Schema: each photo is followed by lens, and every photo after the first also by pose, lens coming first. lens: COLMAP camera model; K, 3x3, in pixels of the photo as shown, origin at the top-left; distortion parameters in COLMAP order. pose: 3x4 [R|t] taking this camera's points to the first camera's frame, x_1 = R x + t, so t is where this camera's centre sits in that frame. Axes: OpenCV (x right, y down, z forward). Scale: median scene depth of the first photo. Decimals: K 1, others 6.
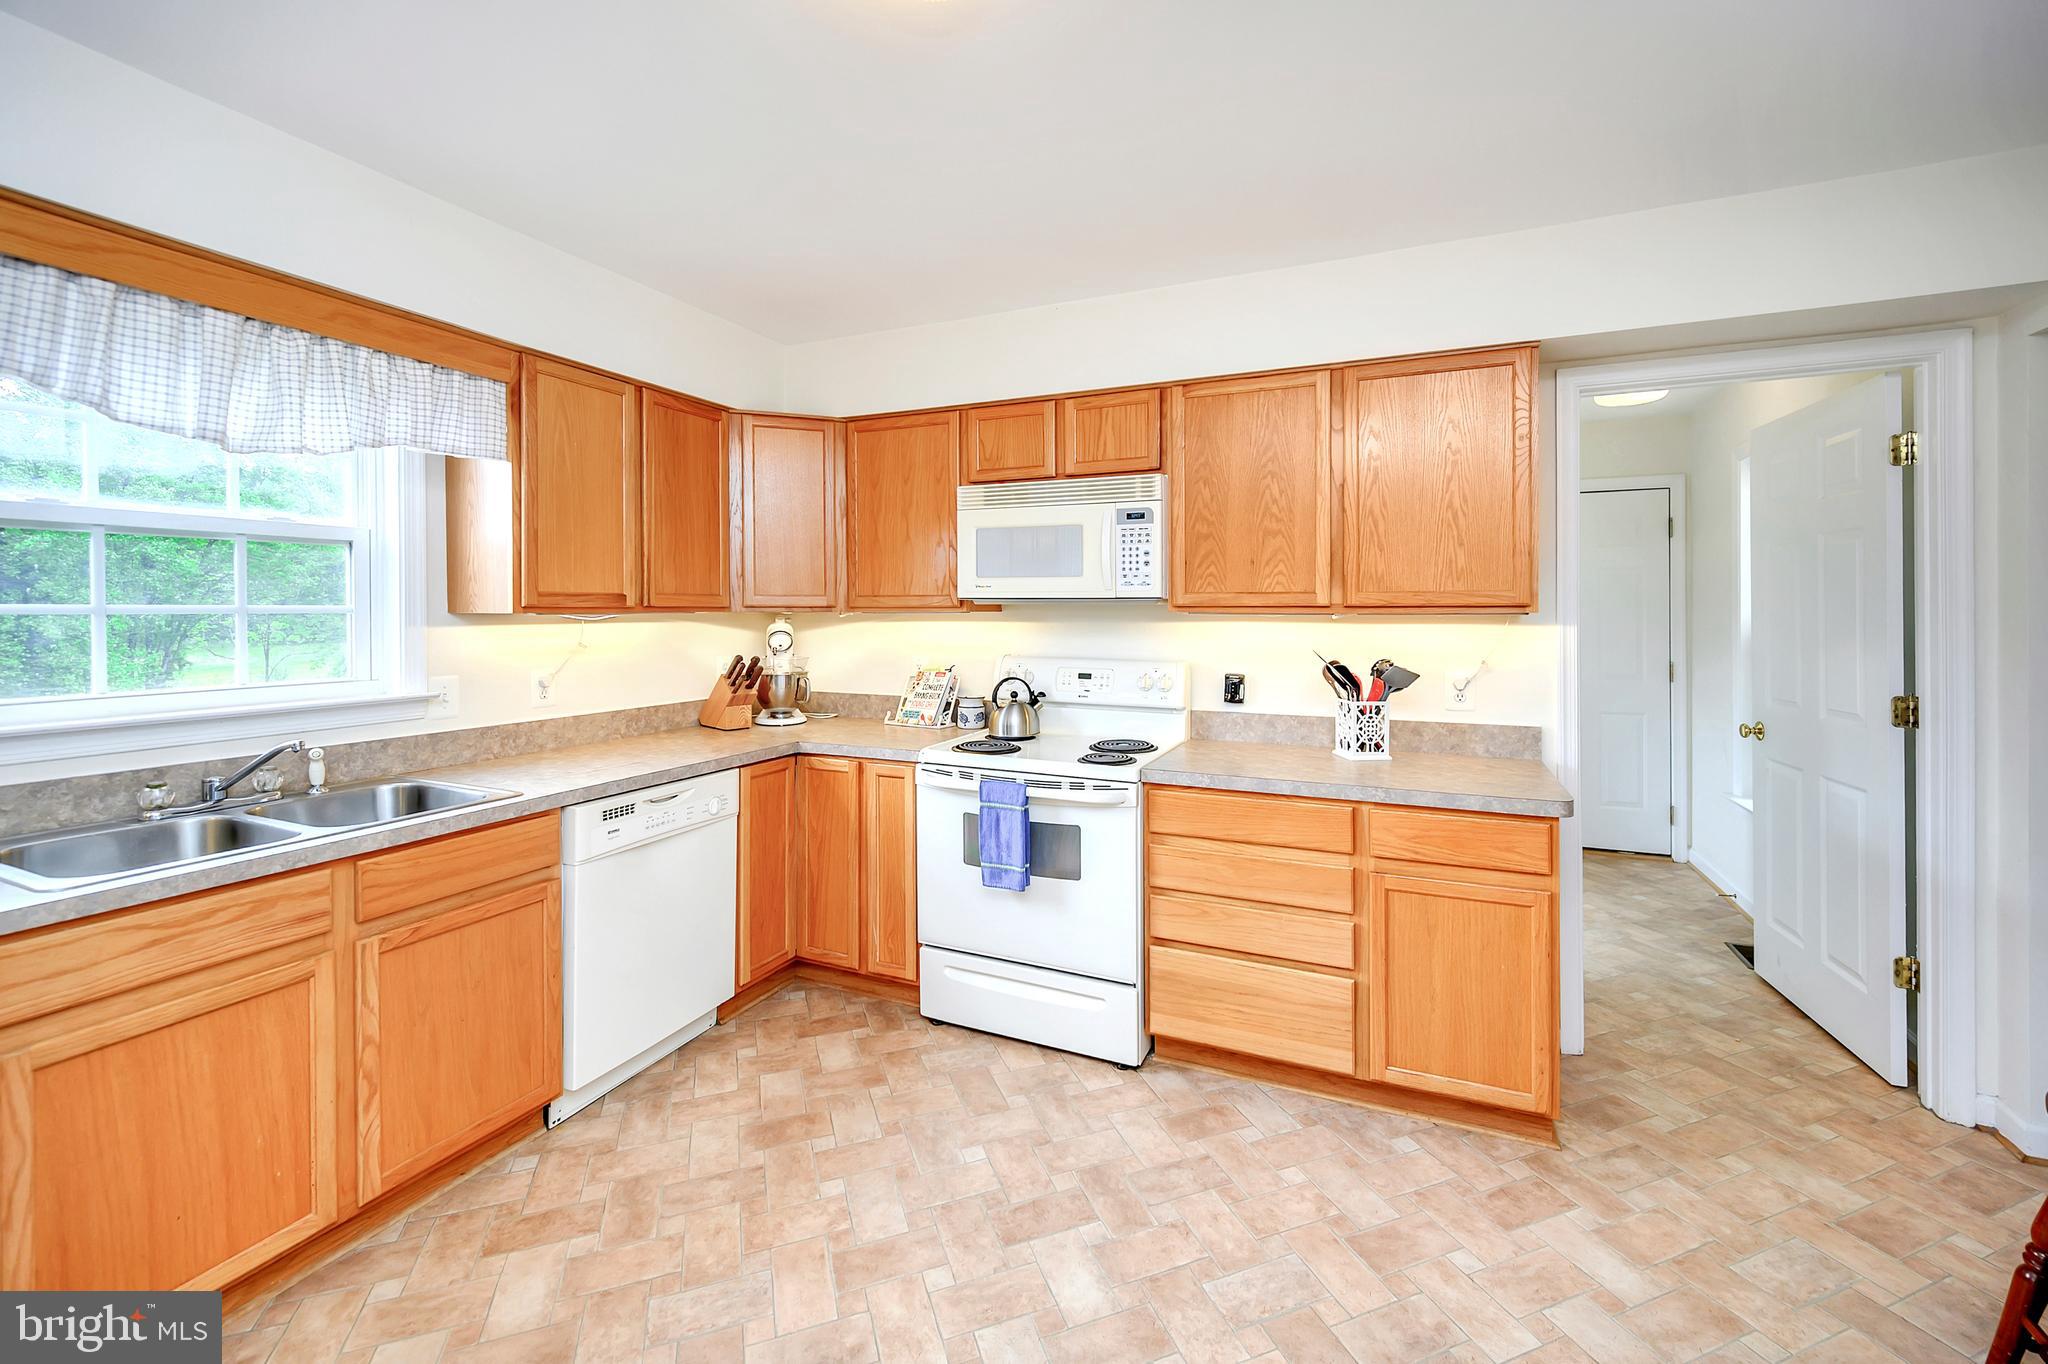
lens RADIAL K [[840.9, 0, 1026.8], [0, 840.9, 613.3], [0, 0, 1]] dist [-0.001373, -0.000298]
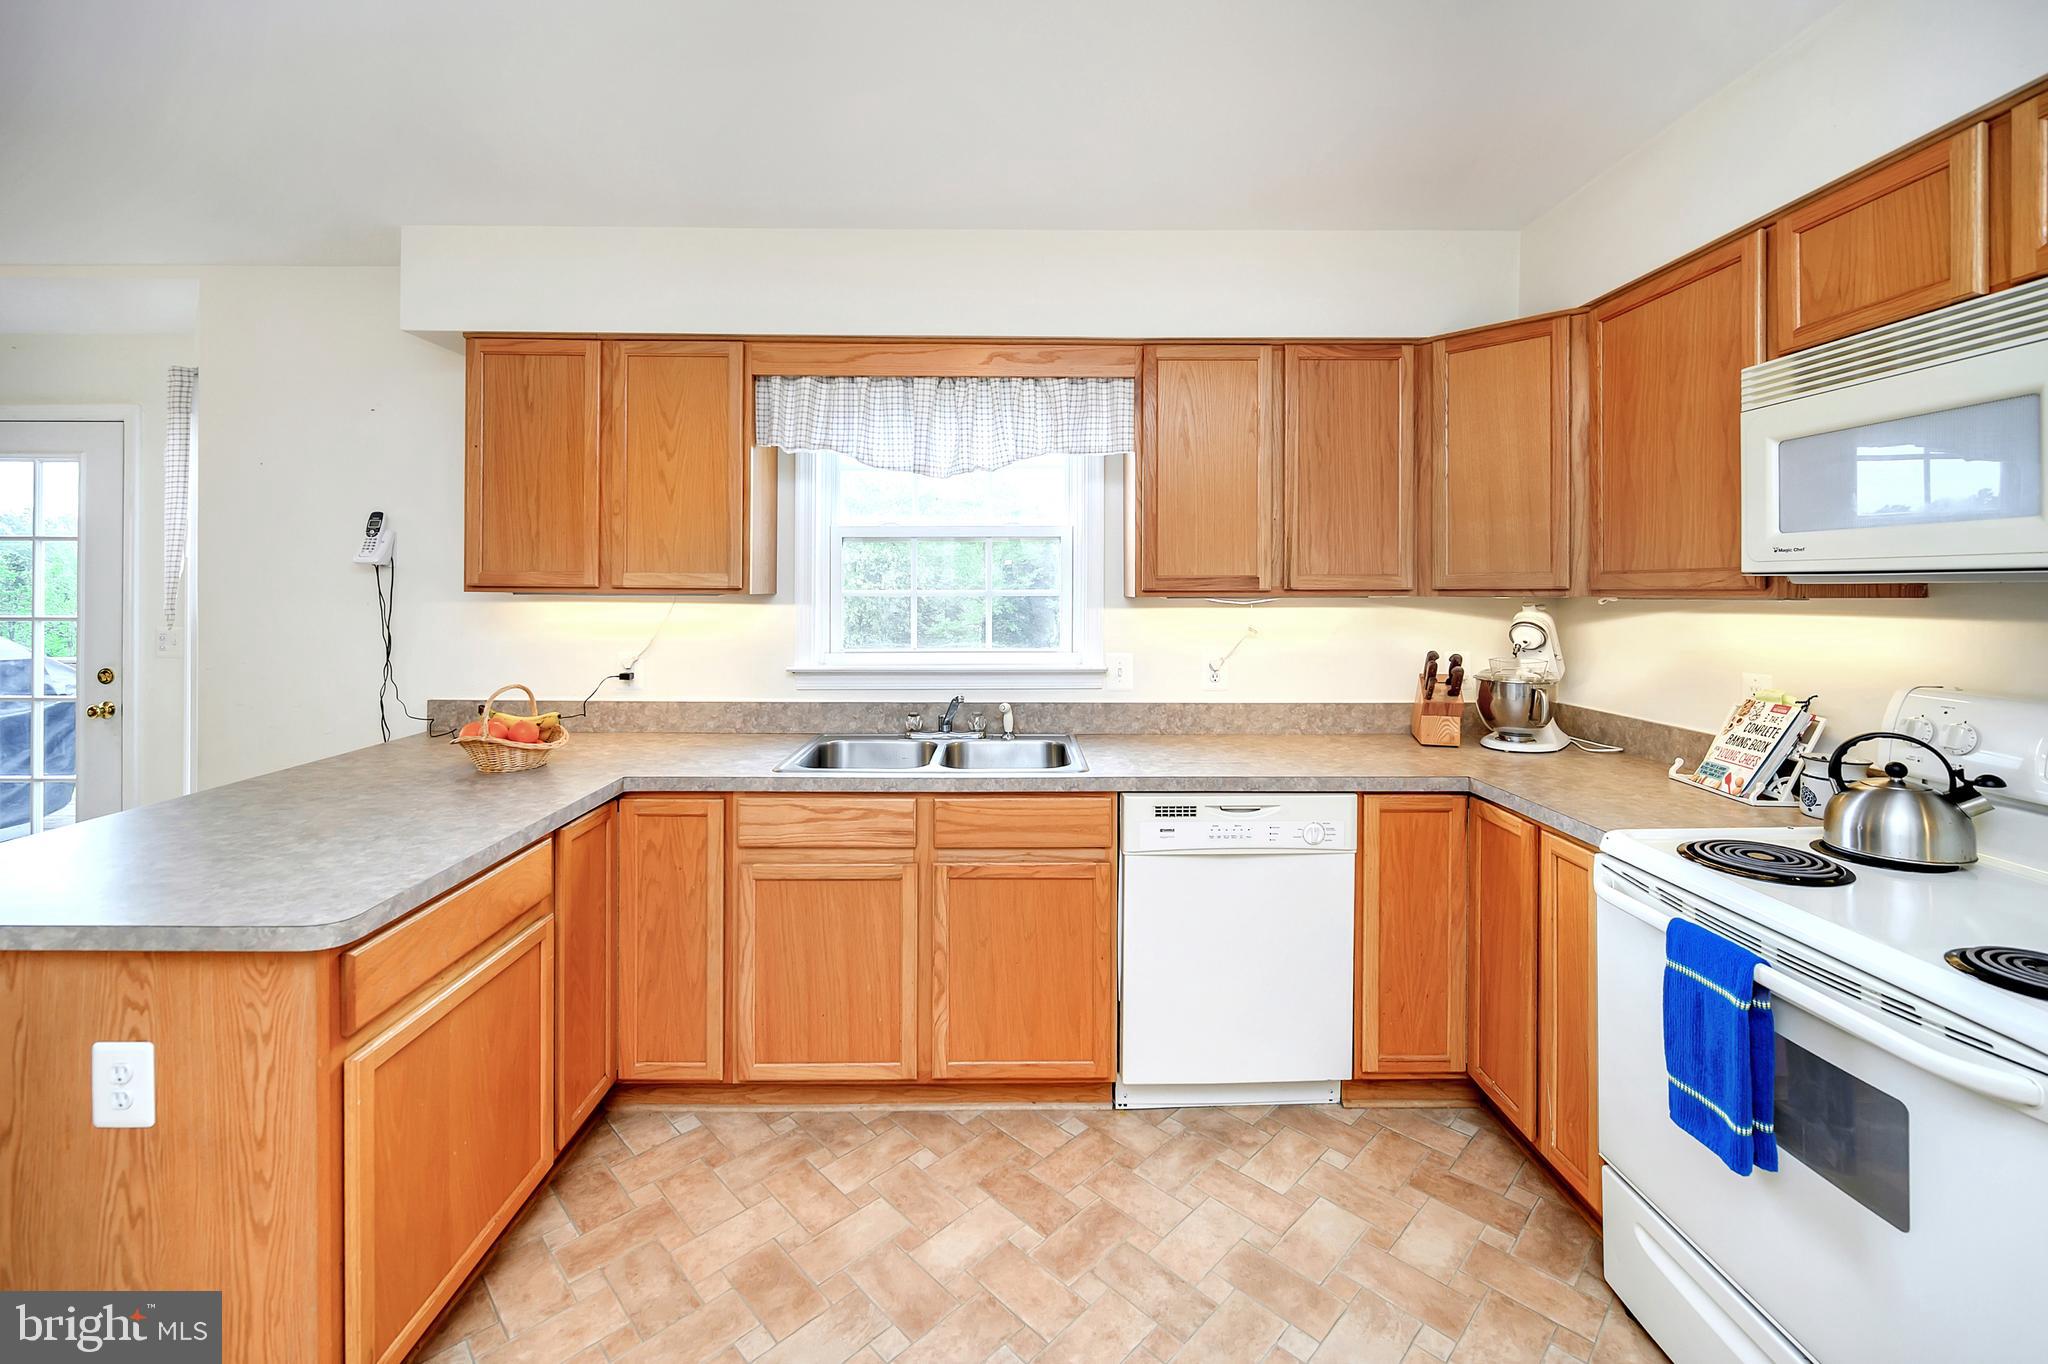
lens RADIAL K [[836.1, 0, 1020.9], [0, 836.1, 591.6], [0, 0, 1]] dist [-0.000177, -0.000031]
pose [[0.417758, -0.000175, -0.908558, 0.259218], [-0.002598, 0.999996, -0.001387, -0.005019], [0.908555, 0.002940, 0.417756, 0.415489]]
